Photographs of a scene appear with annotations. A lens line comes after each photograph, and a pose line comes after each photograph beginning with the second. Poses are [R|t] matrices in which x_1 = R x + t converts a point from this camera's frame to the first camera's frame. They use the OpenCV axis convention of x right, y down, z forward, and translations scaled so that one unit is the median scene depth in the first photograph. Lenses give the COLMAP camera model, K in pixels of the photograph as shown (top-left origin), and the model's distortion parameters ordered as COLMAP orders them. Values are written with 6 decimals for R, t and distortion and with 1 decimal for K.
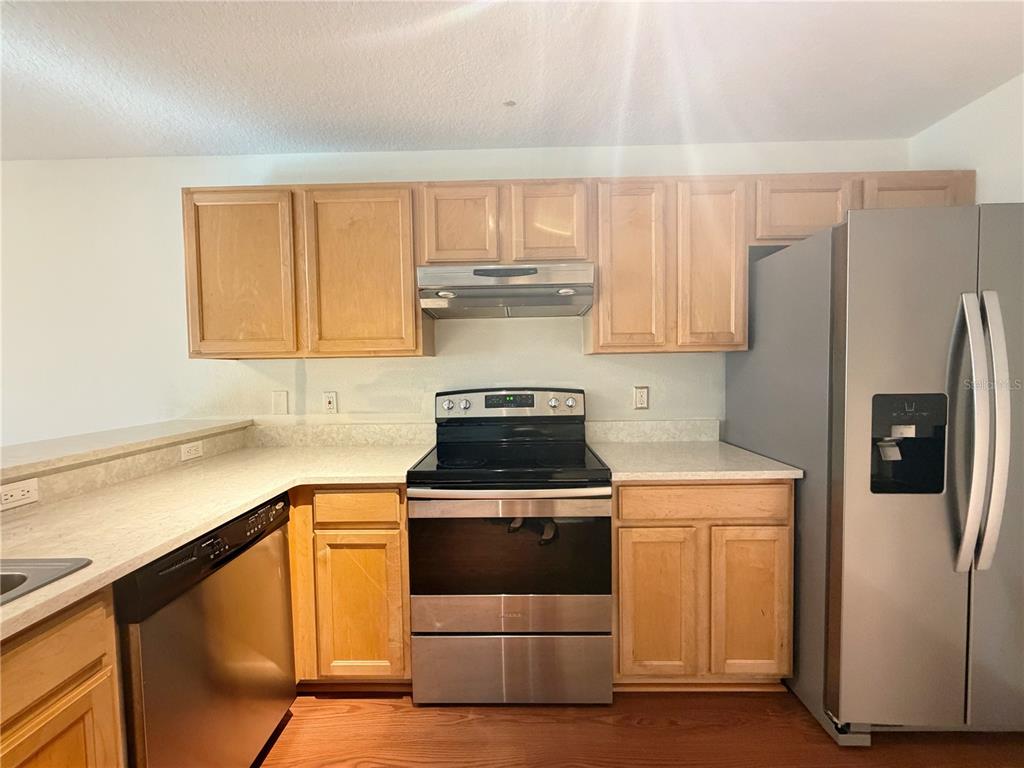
lens RADIAL K [[412.1, 0, 509.8], [0, 412.1, 384.3], [0, 0, 1]] dist [-0.000876, 0.000384]
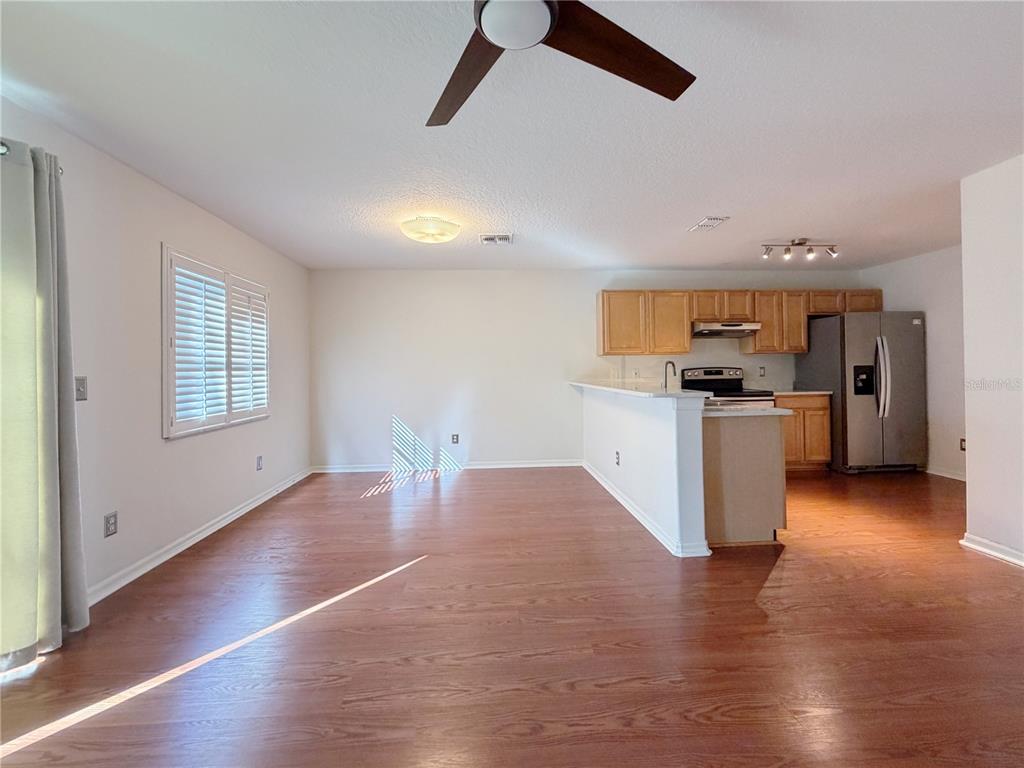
lens RADIAL K [[412.1, 0, 517.2], [0, 412.1, 369.7], [0, 0, 1]] dist [-0.000876, 0.000384]
pose [[0.996842, 0.001912, 0.079390, -1.829862], [0.001543, 0.999055, -0.043435, 0.172051], [-0.079398, 0.043421, 0.995897, -1.833607]]
